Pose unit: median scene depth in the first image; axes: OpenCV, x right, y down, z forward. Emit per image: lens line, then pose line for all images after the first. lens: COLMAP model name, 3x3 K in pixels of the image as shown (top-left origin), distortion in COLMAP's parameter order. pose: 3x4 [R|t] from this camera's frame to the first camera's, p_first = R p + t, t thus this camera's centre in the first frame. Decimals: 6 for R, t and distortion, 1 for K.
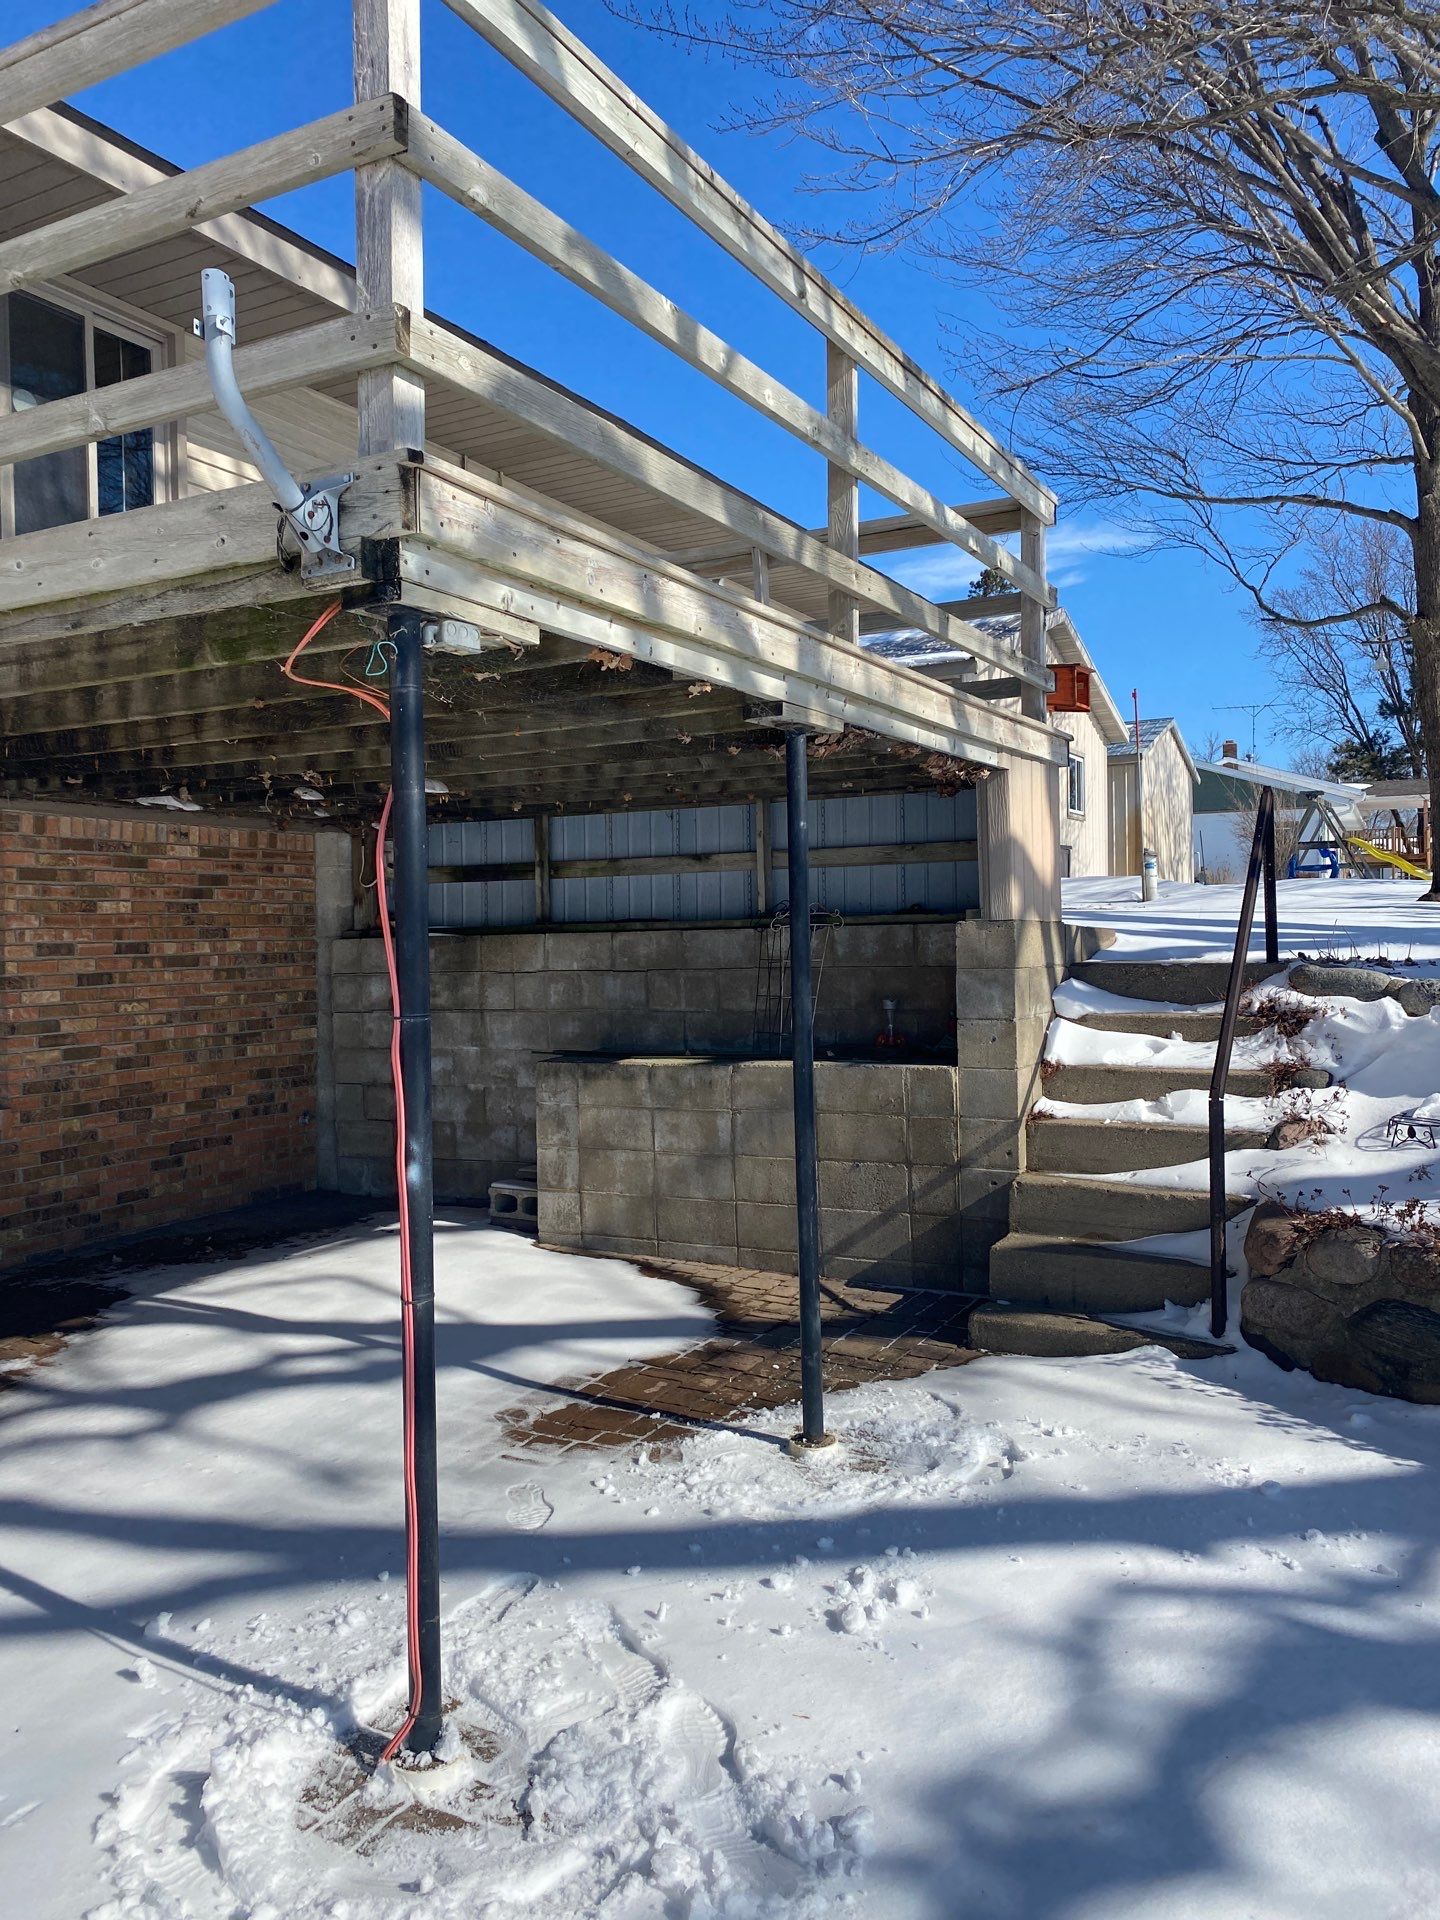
lens RADIAL K [[1464.8, 0, 726.5], [0, 1464.8, 938.7], [0, 0, 1]] dist [0.007081, -0.009140]
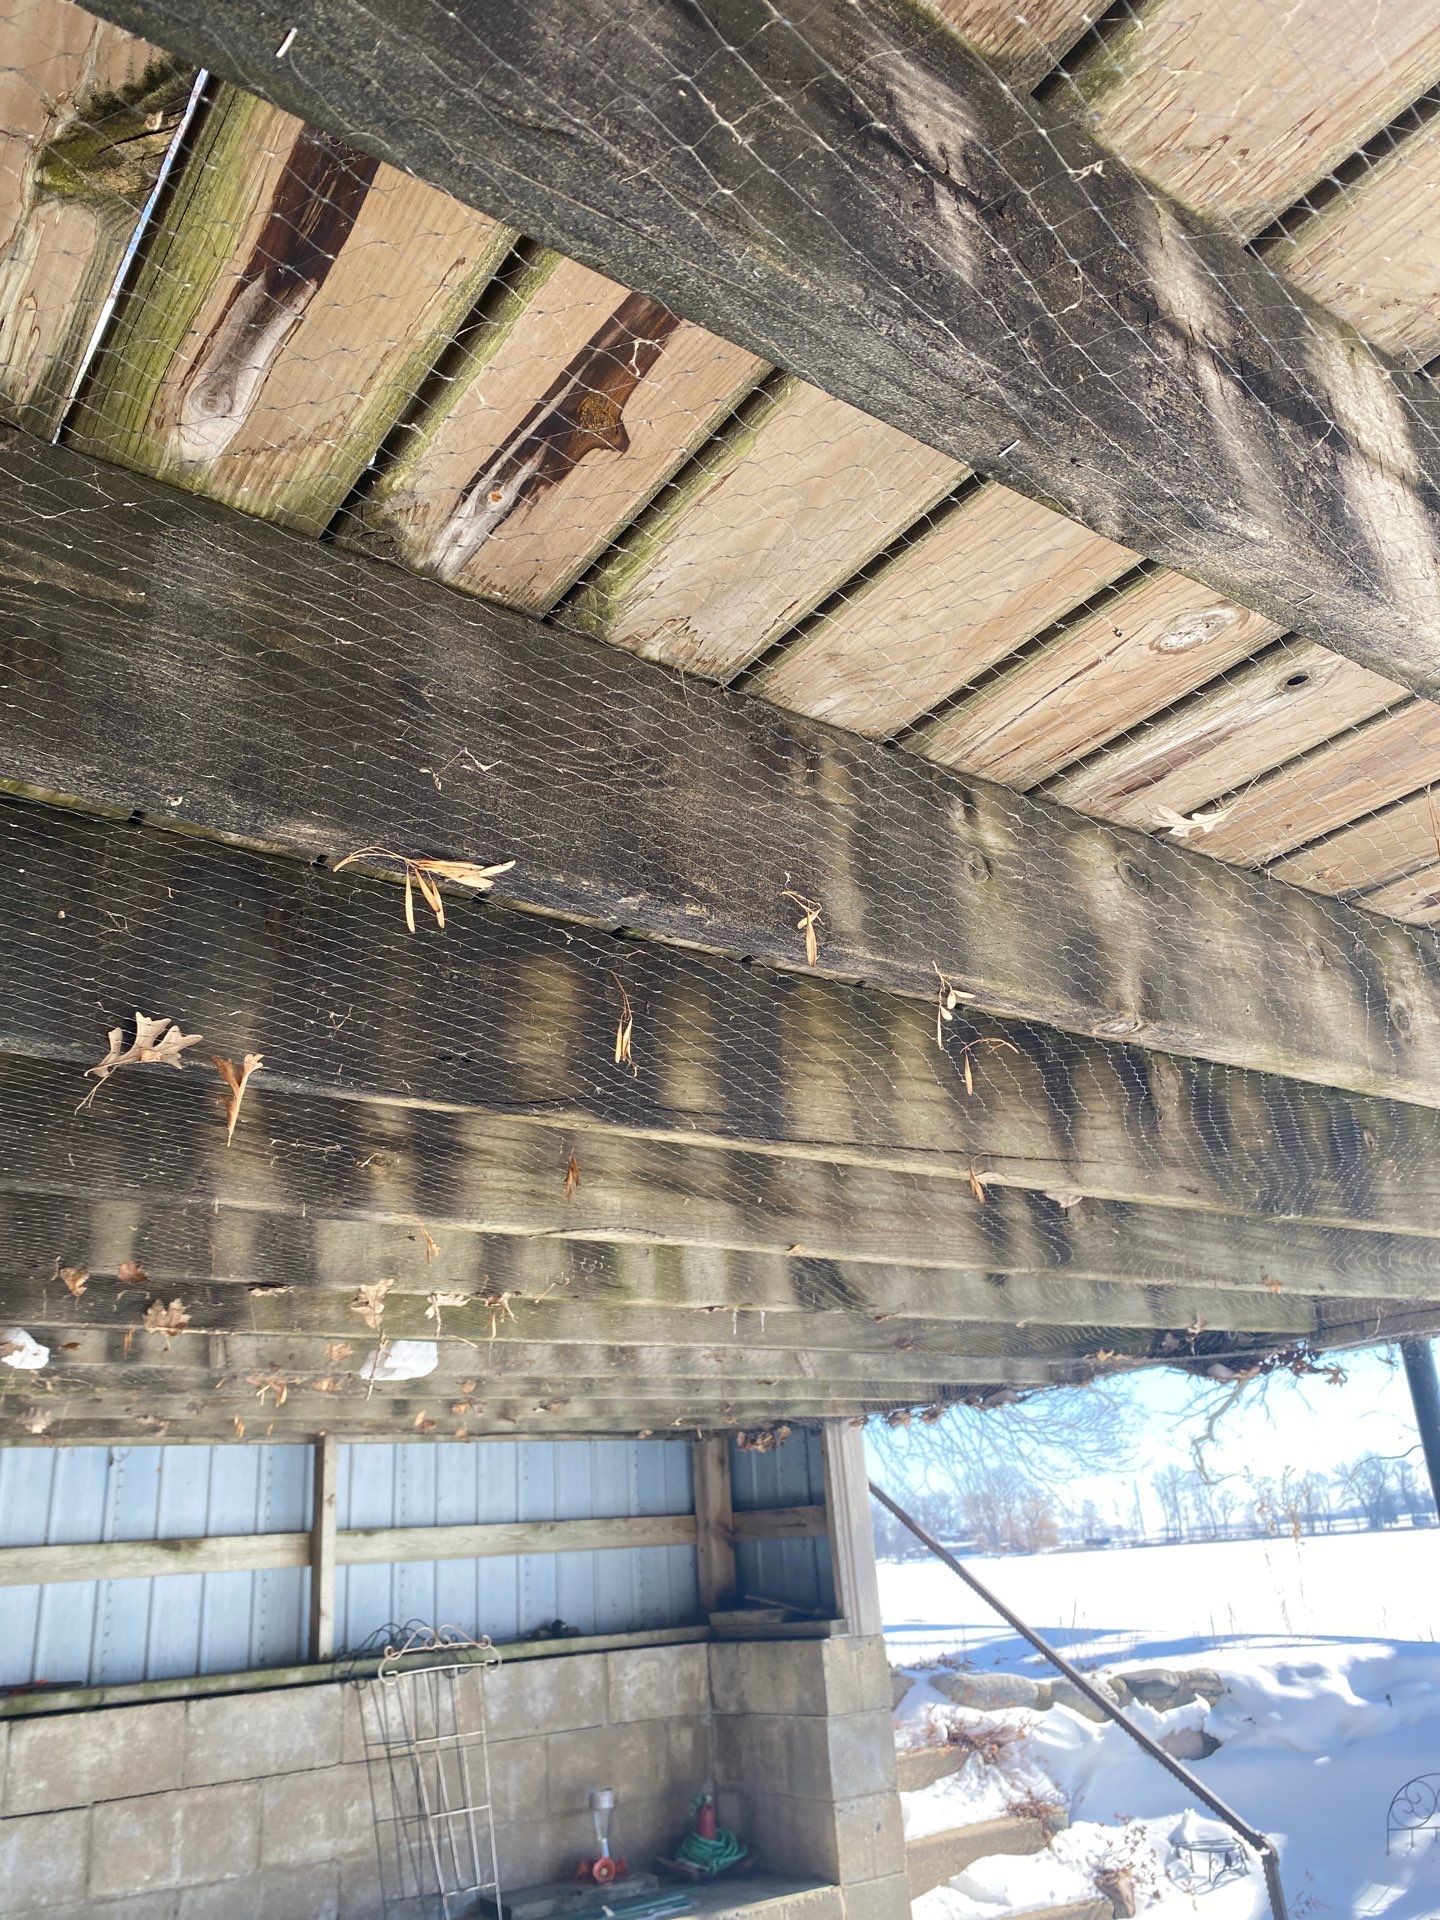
lens RADIAL K [[1461.5, 0, 702.4], [0, 1461.5, 936.8], [0, 0, 1]] dist [0.019854, -0.025031]
pose [[0.433382, 0.342842, 0.833450, -0.756152], [0.057721, 0.912354, -0.405313, -0.049960], [-0.899360, 0.223763, 0.375608, 0.962343]]
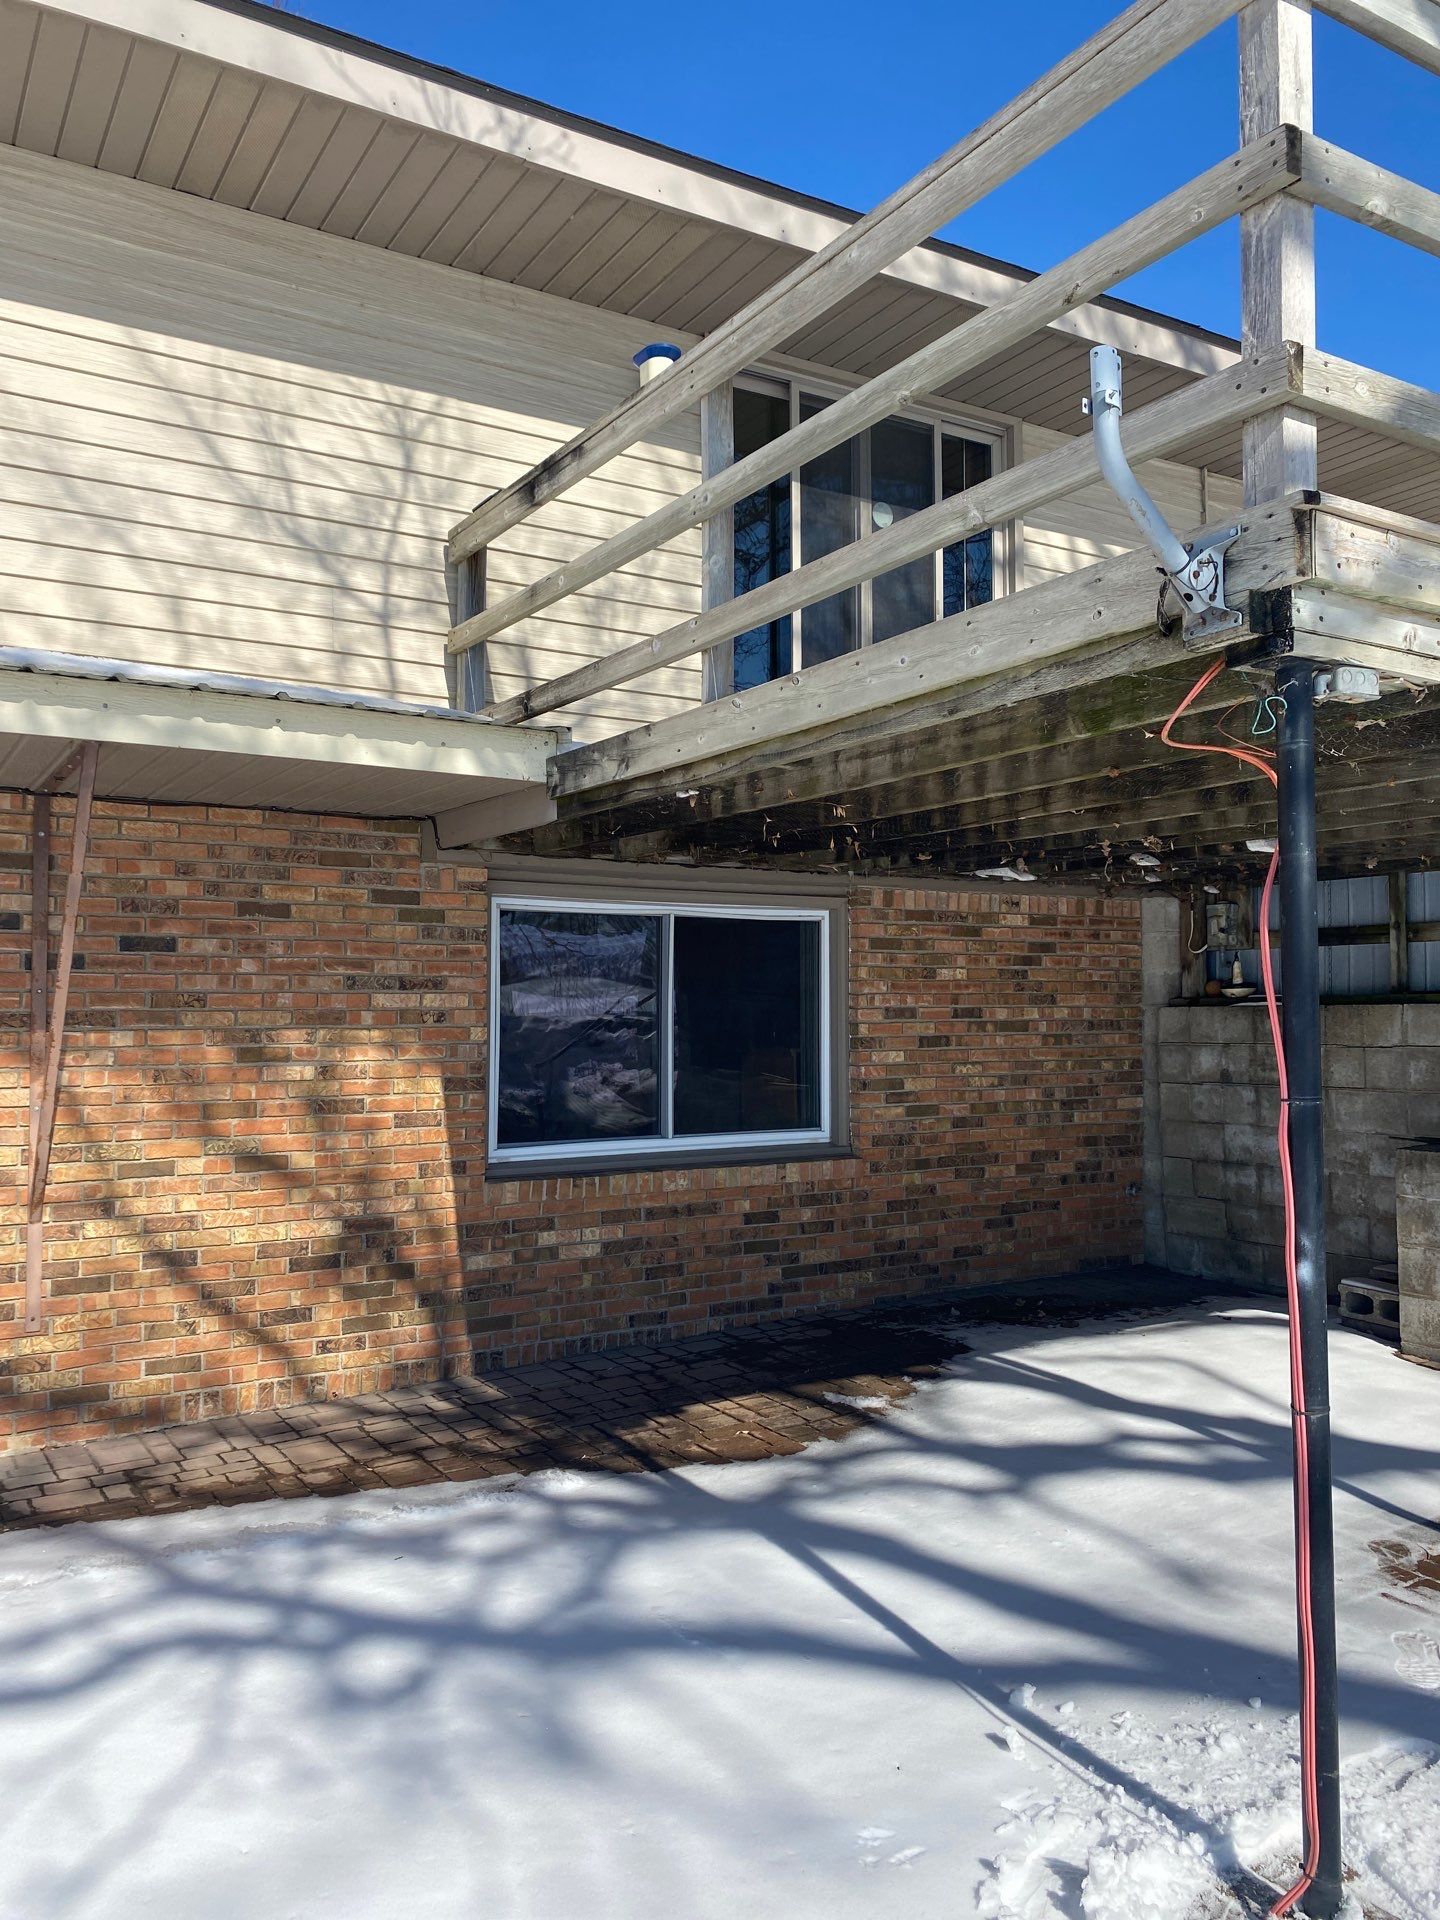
lens RADIAL K [[1461.5, 0, 702.4], [0, 1461.5, 936.8], [0, 0, 1]] dist [0.019854, -0.025031]
pose [[0.857879, -0.009907, -0.513756, -0.055798], [-0.012883, 0.999085, -0.040779, -0.005066], [0.513690, 0.041603, 0.856967, 0.009918]]
